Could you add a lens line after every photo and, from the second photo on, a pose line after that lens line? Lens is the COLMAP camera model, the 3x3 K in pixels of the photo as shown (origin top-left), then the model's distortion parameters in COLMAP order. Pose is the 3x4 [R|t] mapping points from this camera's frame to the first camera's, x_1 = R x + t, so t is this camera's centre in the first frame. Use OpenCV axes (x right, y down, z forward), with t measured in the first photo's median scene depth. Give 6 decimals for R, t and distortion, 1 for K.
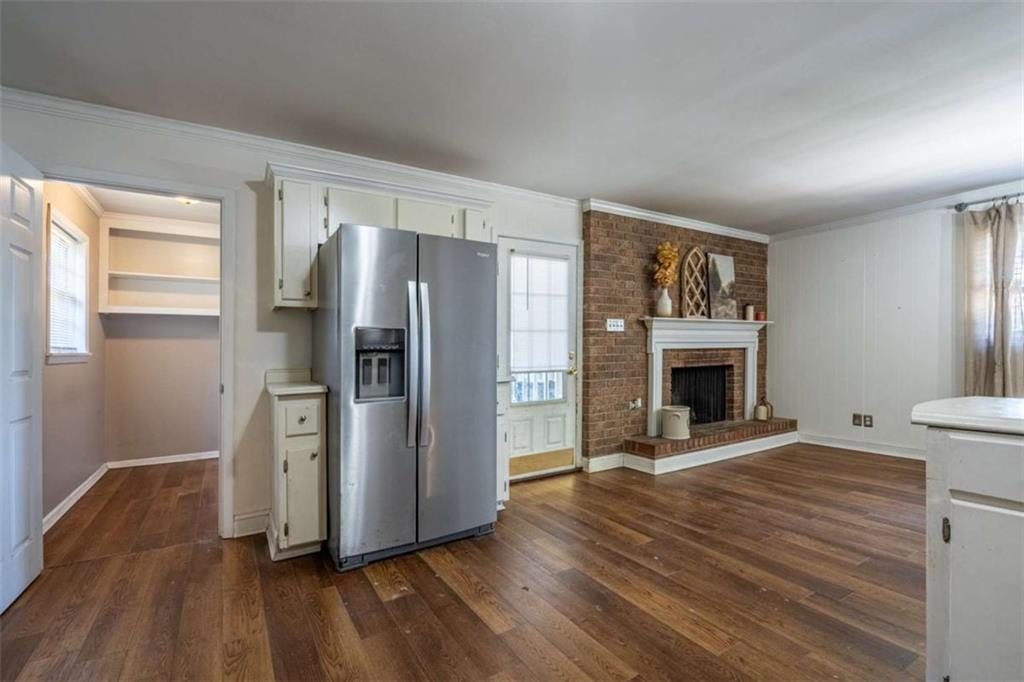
lens RADIAL K [[465.9, 0, 522.7], [0, 465.9, 353.8], [0, 0, 1]] dist [-0.003278, 0.002362]
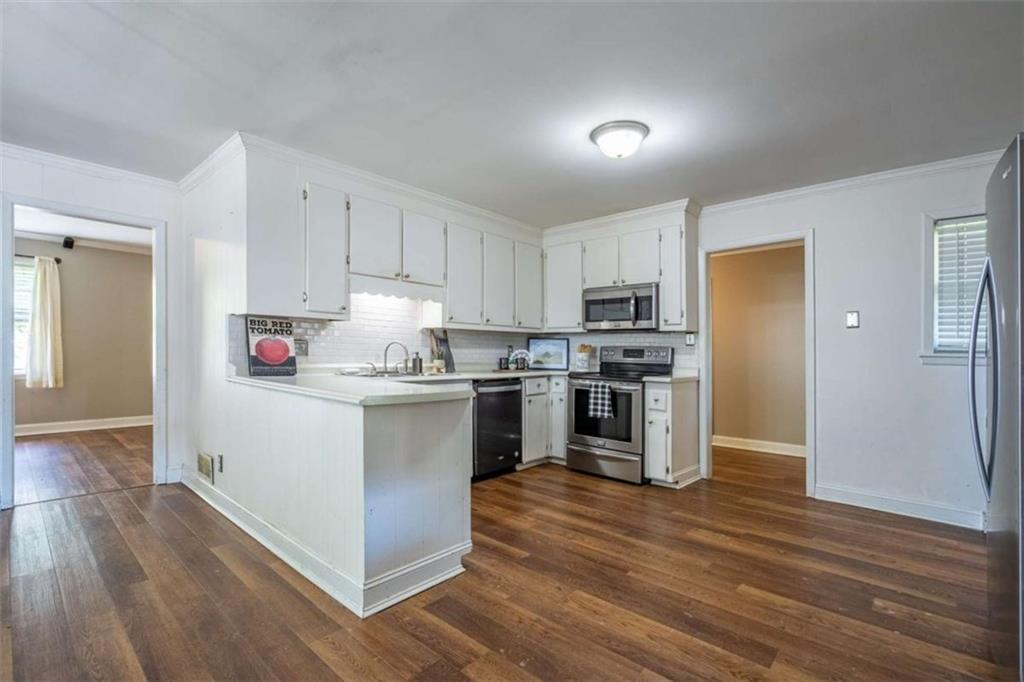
lens RADIAL K [[465.9, 0, 515.3], [0, 465.9, 348.1], [0, 0, 1]] dist [-0.003278, 0.002362]
pose [[-0.962951, -0.002147, -0.269669, 0.373135], [-0.002322, 0.999997, 0.000327, -0.011428], [0.269668, 0.000941, -0.962953, 0.879427]]
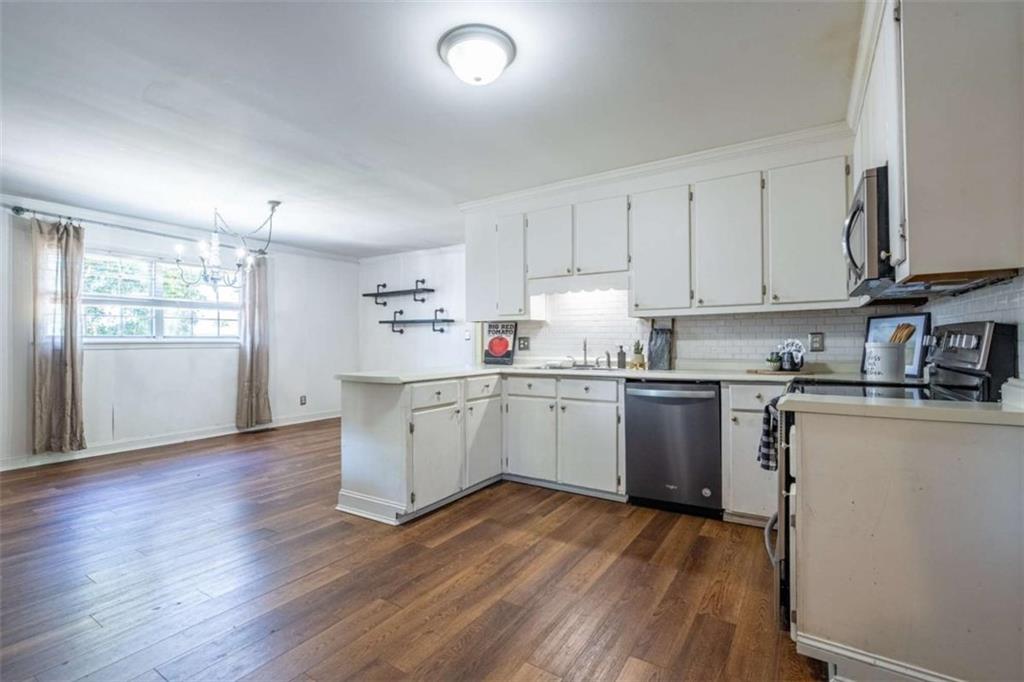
lens RADIAL K [[465.9, 0, 518.6], [0, 465.9, 341.8], [0, 0, 1]] dist [-0.003278, 0.002362]
pose [[-0.425016, 0.021307, 0.904935, -0.414764], [0.016248, 0.999741, -0.015908, 0.001566], [-0.905040, 0.007943, -0.425252, 0.450430]]
